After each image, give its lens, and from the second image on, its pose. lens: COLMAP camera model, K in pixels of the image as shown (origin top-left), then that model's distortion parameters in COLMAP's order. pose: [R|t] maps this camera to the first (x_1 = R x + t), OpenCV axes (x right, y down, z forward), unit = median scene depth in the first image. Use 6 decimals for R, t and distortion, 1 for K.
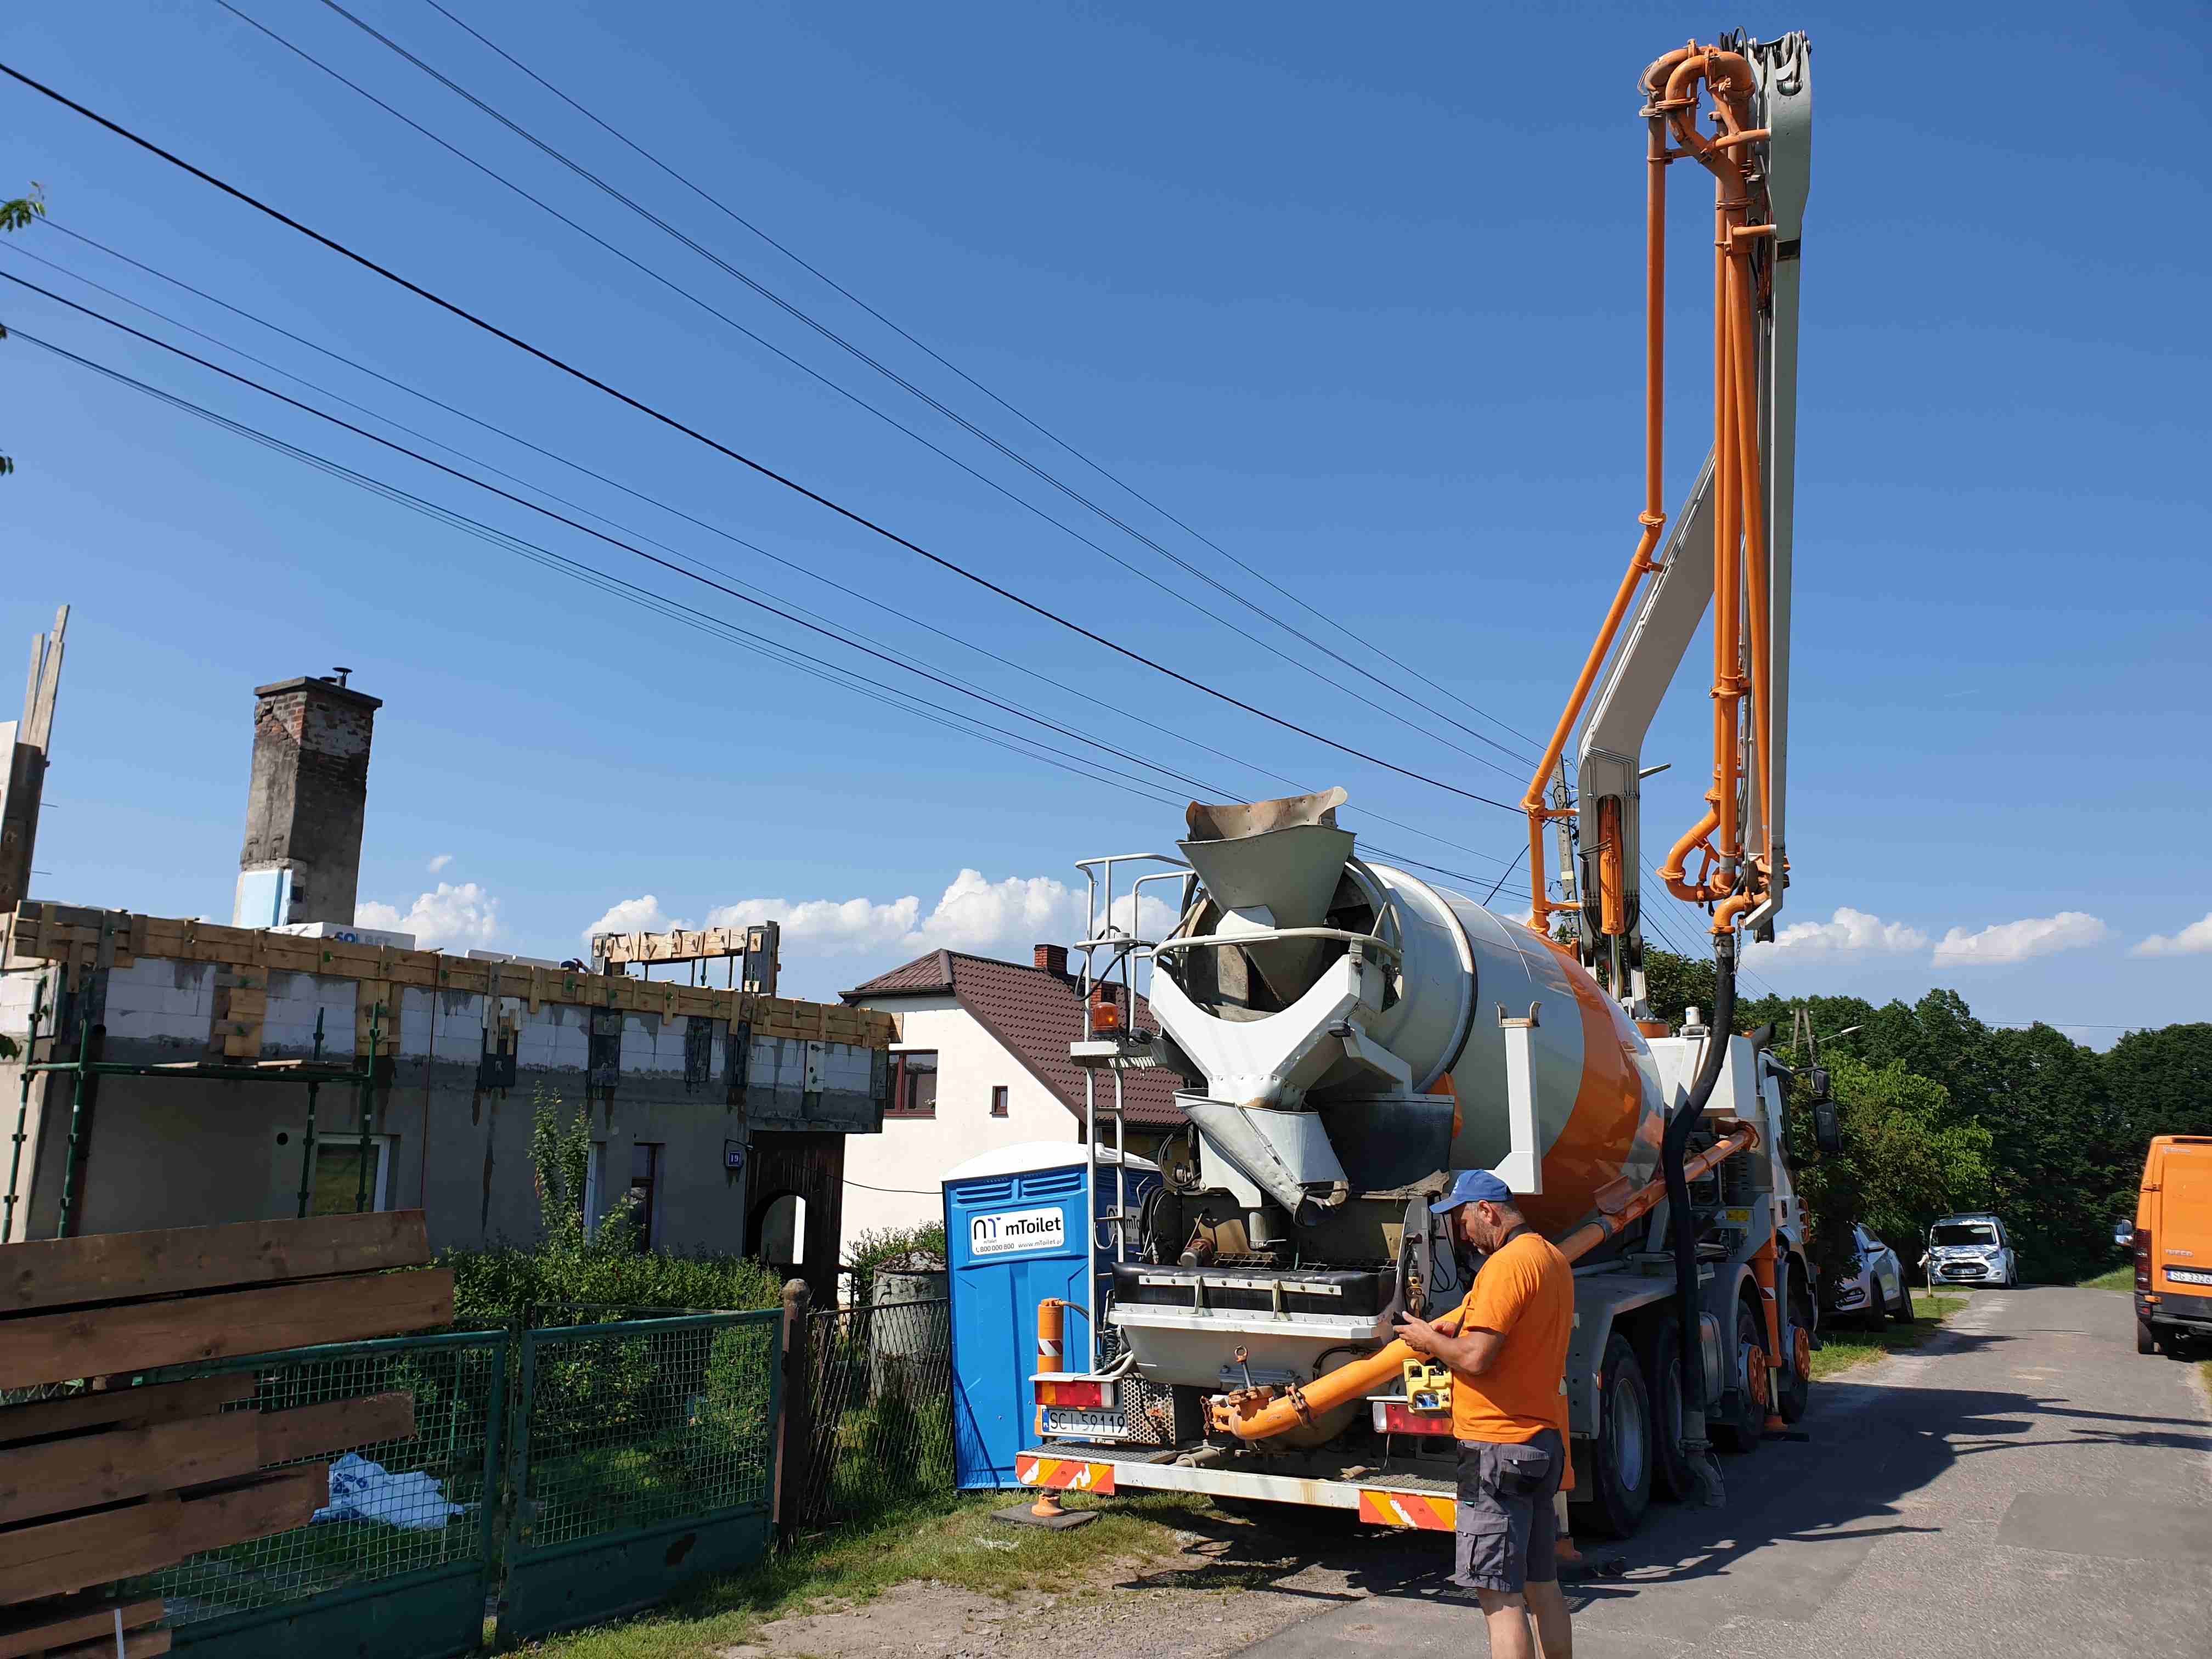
lens RADIAL K [[1644.9, 0, 1114.5], [0, 1644.9, 772.7], [0, 0, 1]] dist [-0.028411, -0.006443]
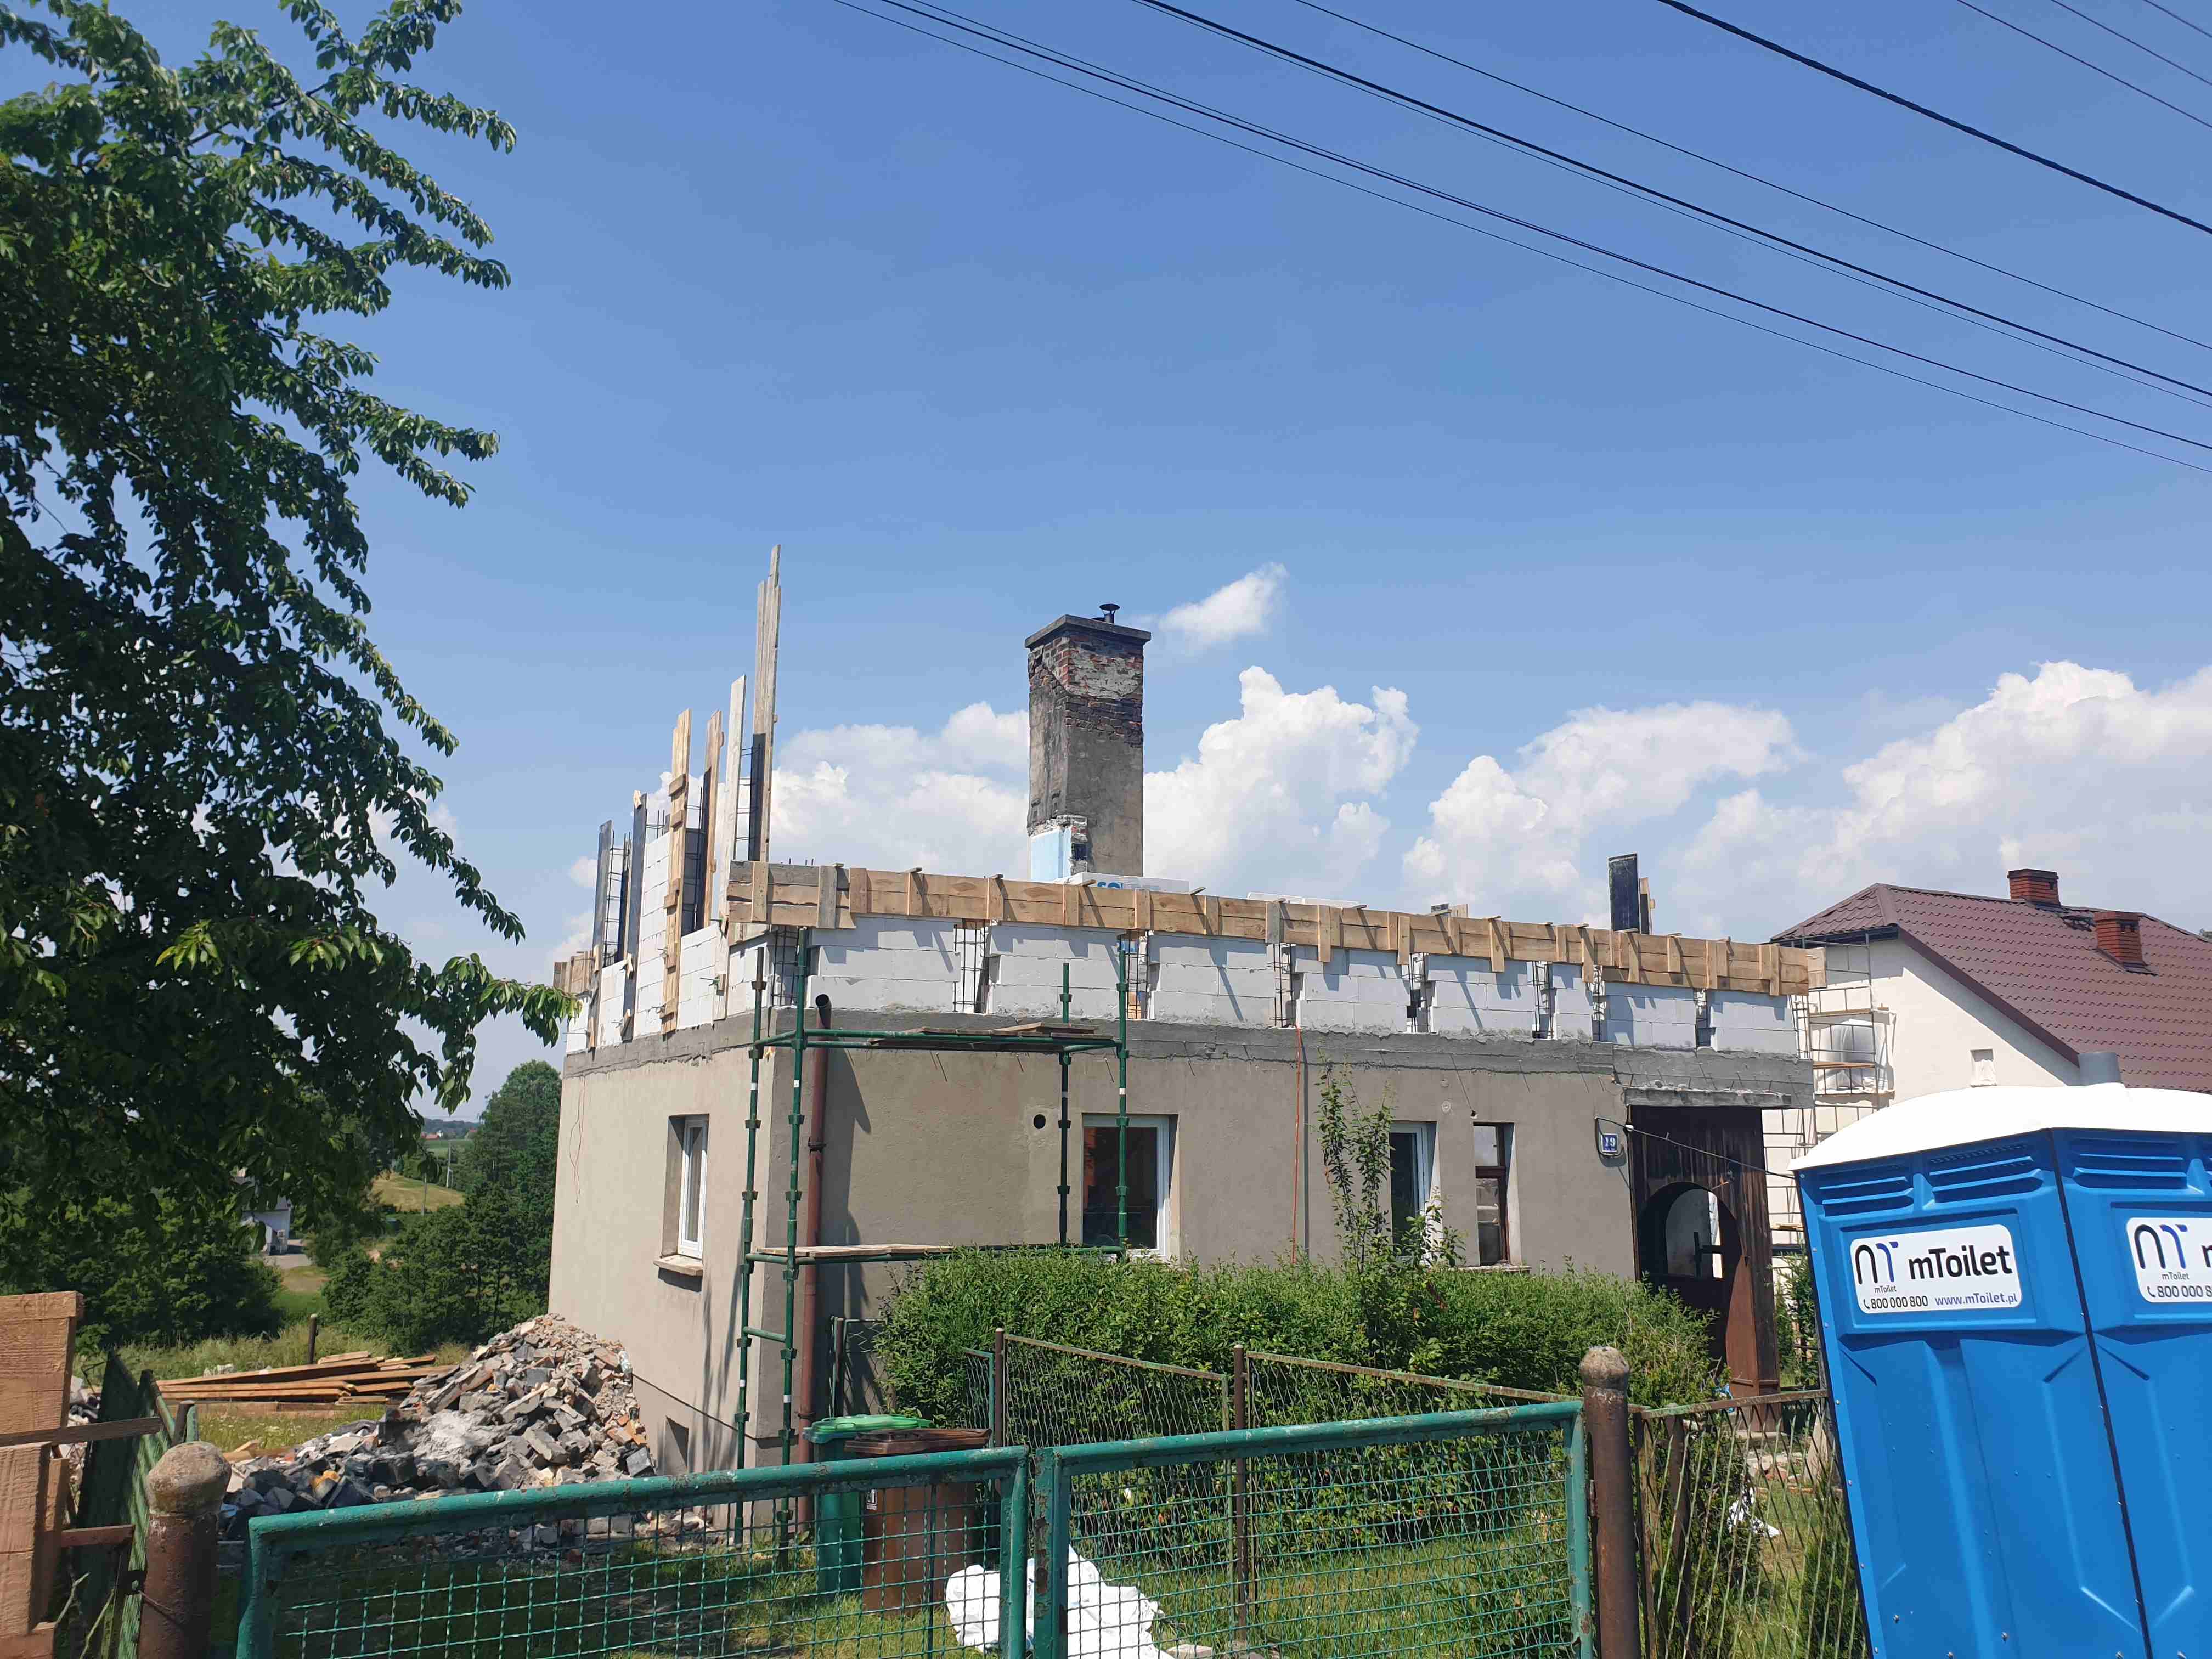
lens RADIAL K [[1695.4, 0, 1106.0], [0, 1695.4, 829.5], [0, 0, 1]] dist [0.000740, -0.001672]
pose [[0.857996, -0.097693, -0.504281, -0.019519], [0.120153, 0.992681, 0.012121, 0.055847], [0.499406, -0.070991, 0.863454, 0.221225]]
